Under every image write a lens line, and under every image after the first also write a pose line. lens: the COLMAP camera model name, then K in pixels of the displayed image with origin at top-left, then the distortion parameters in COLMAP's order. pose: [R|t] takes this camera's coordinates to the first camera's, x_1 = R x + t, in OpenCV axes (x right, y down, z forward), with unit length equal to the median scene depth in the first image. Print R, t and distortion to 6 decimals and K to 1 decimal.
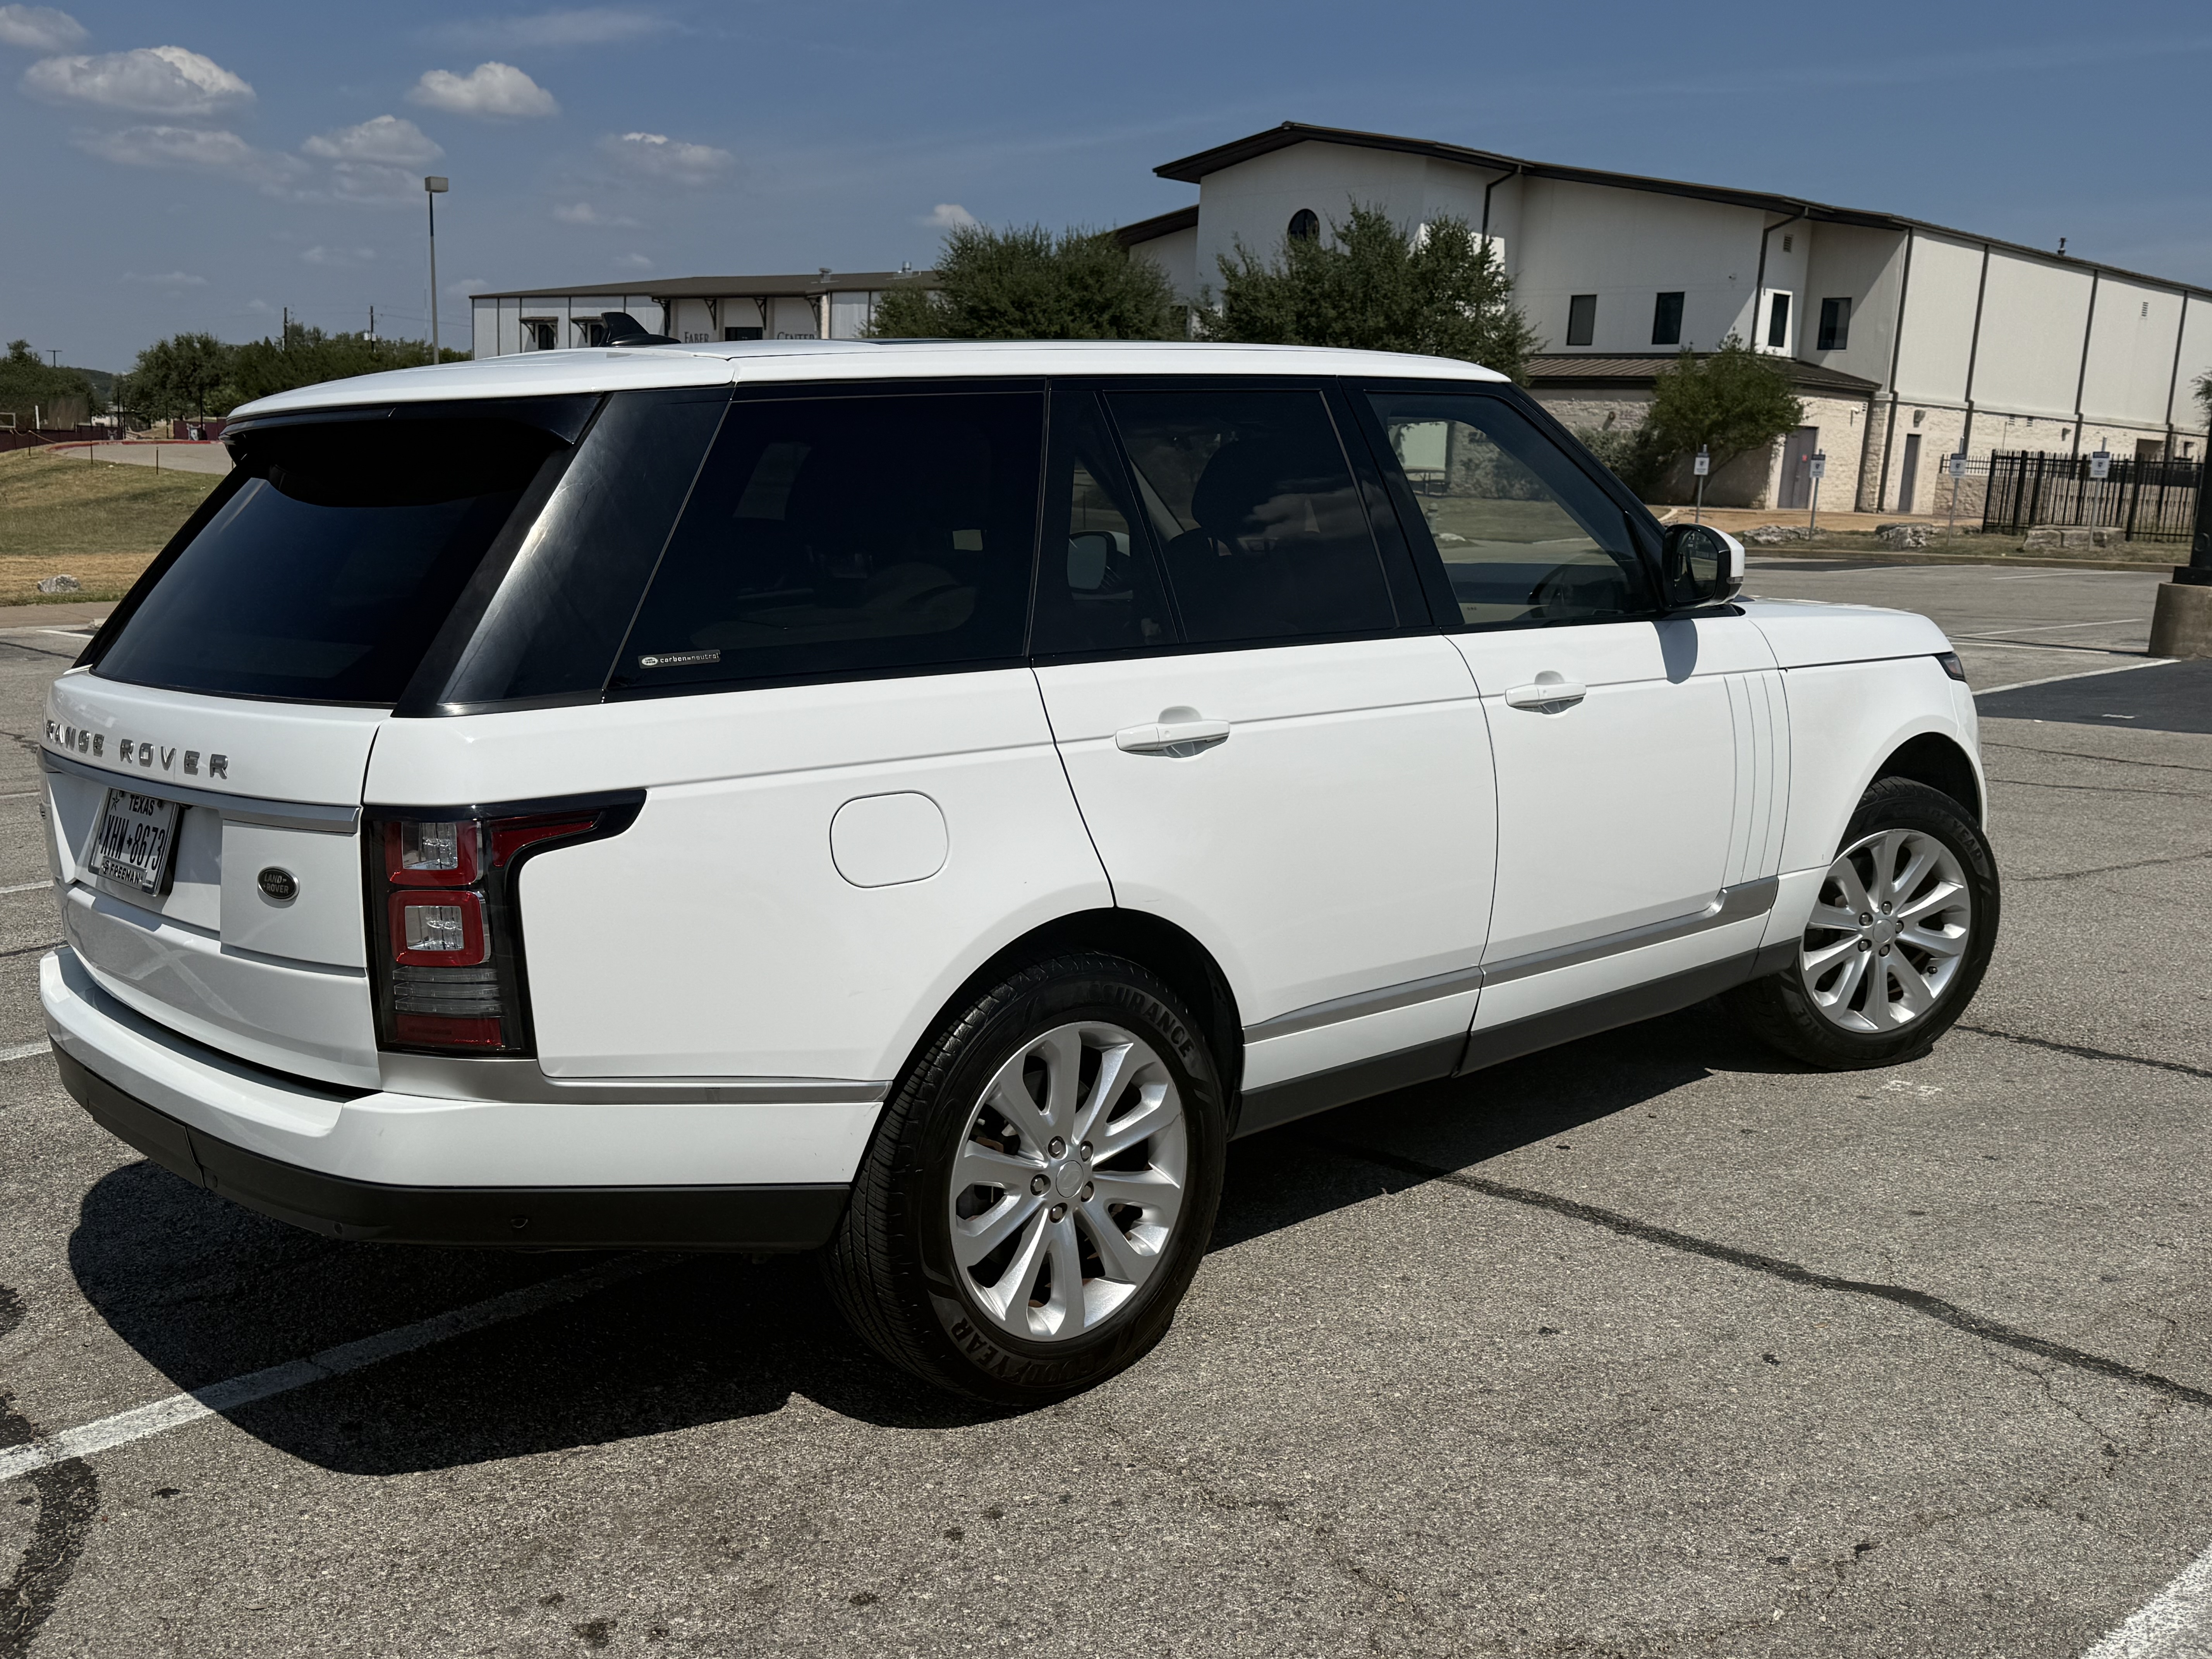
lens RADIAL K [[2105.6, 0, 1106.0], [0, 2105.6, 829.5], [0, 0, 1]] dist [0.149797, -0.295333]
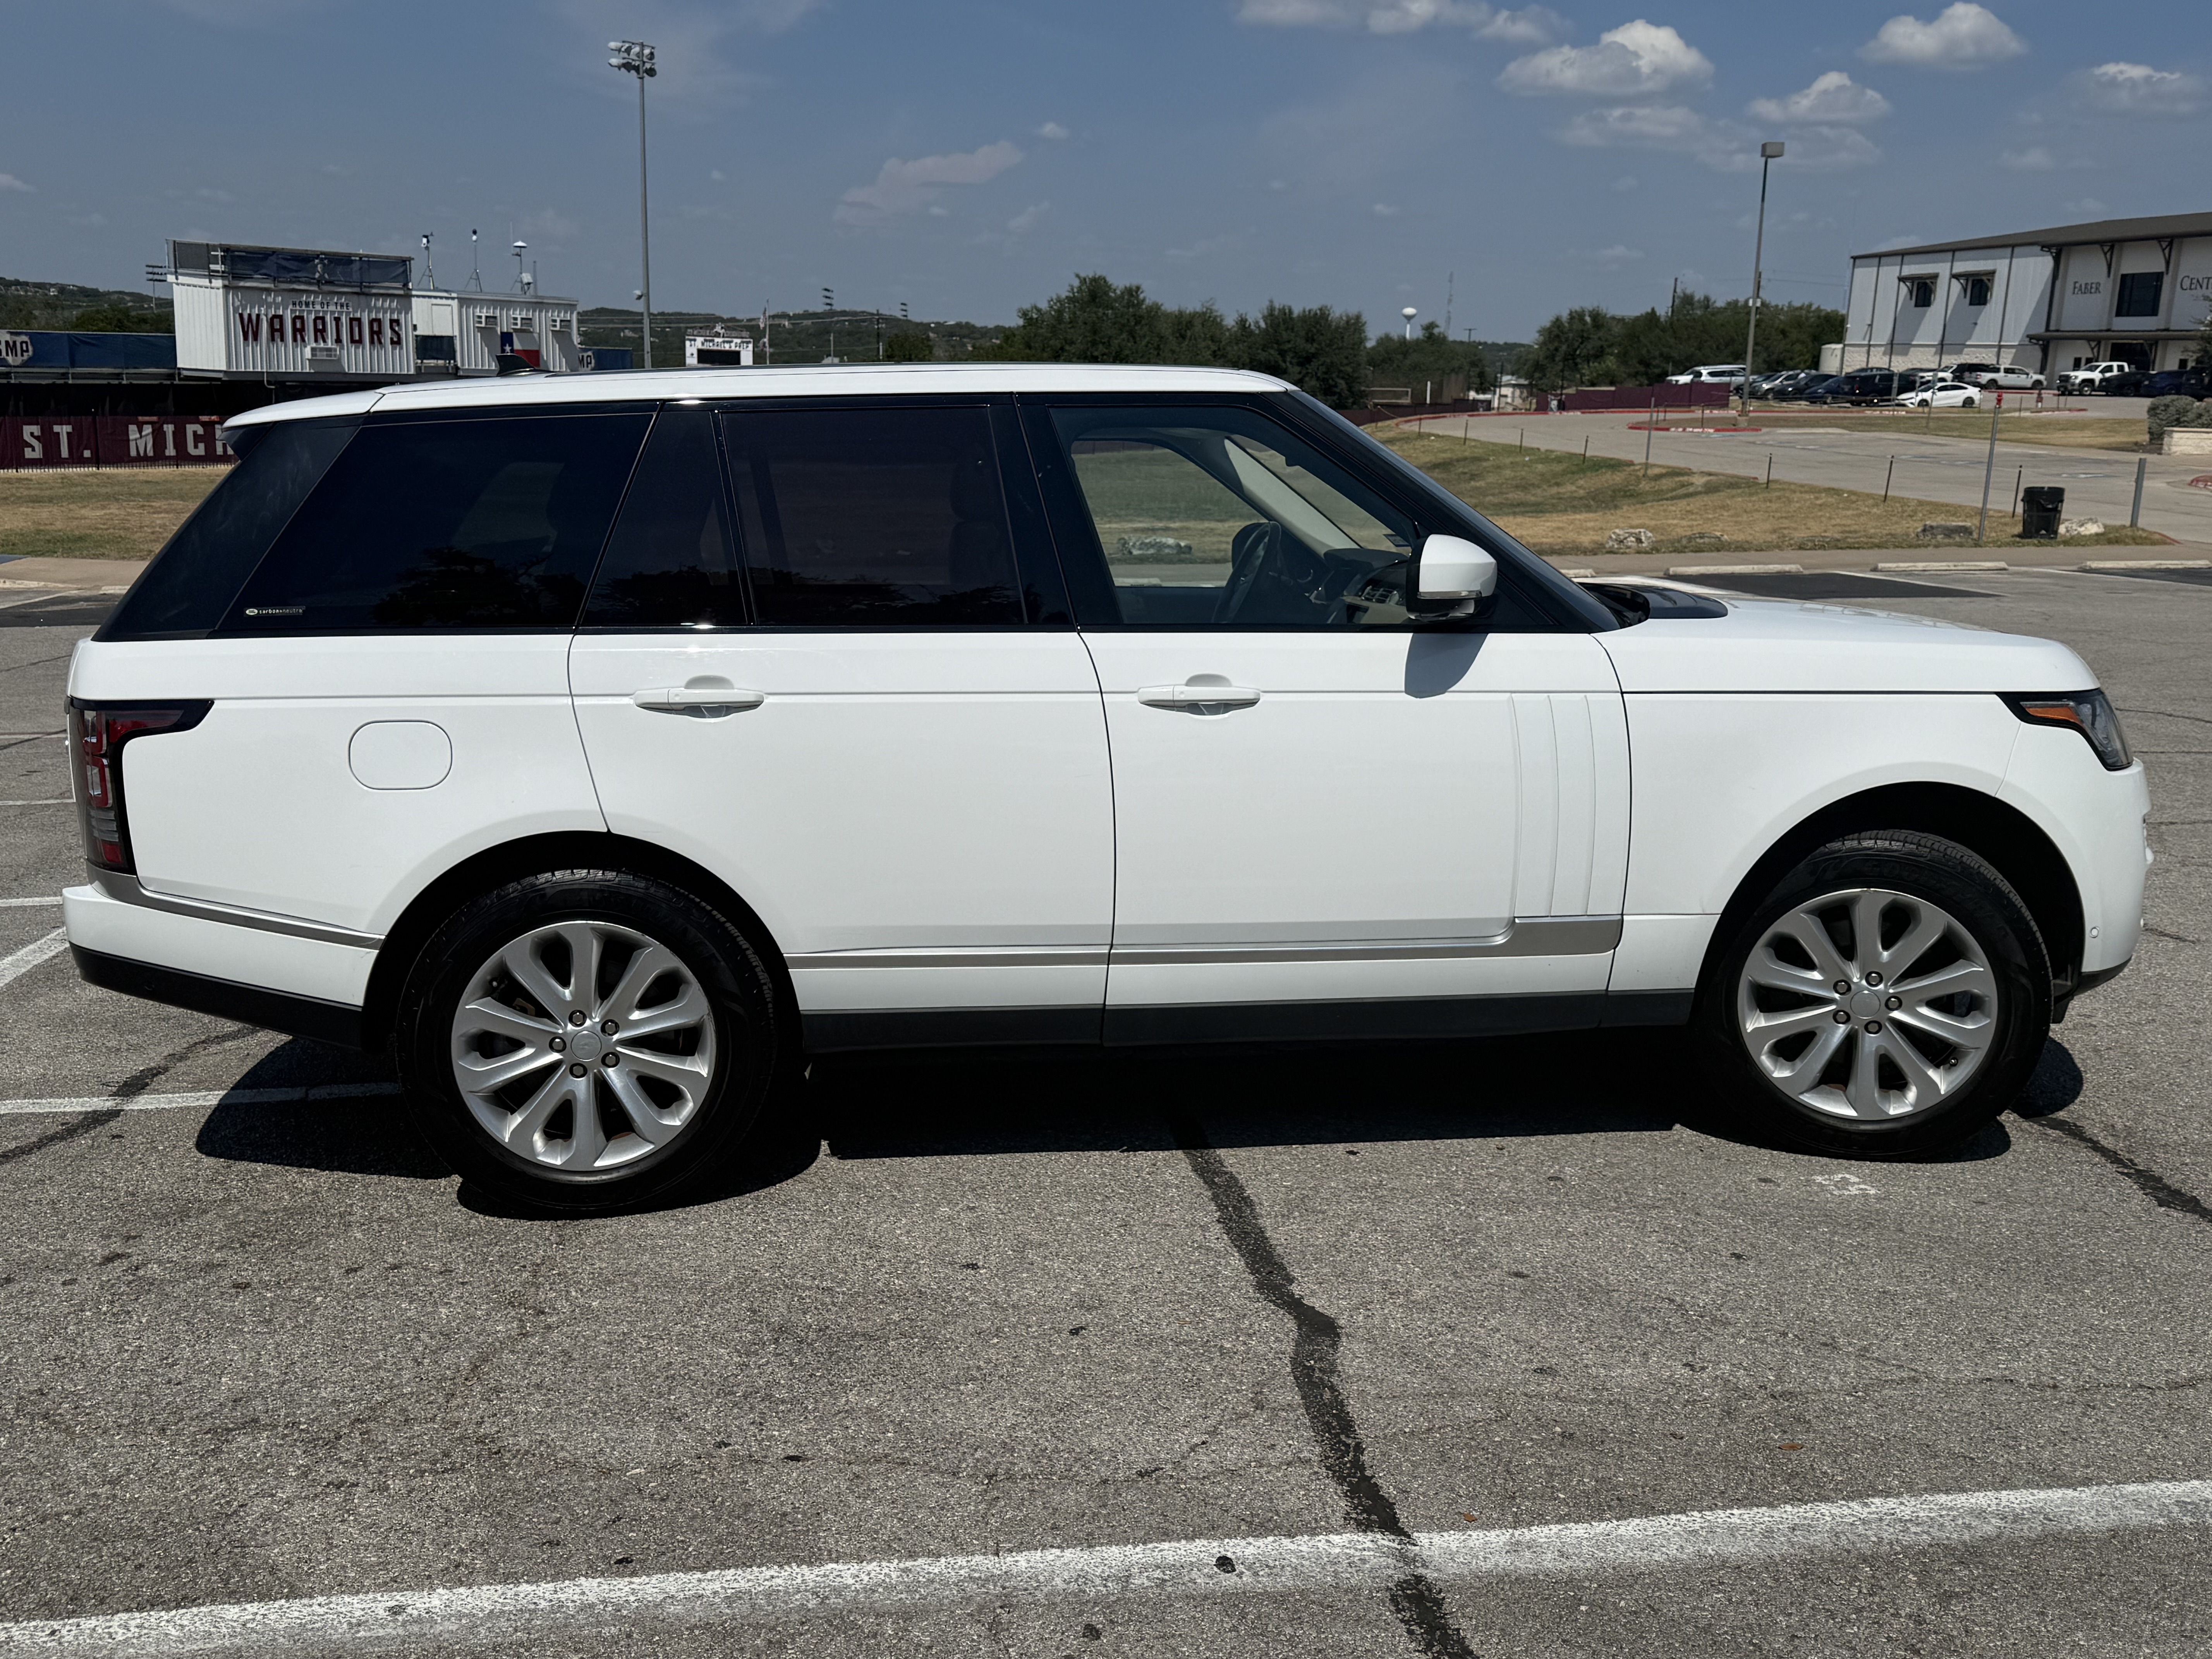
lens RADIAL K [[2122.9, 0, 1103.5], [0, 2122.9, 862.6], [0, 0, 1]] dist [0.146150, -0.360366]
pose [[0.794437, 0.118226, -0.595728, 0.740459], [-0.099868, 0.992948, 0.063878, -0.041298], [0.599079, 0.008747, 0.800642, 0.129634]]
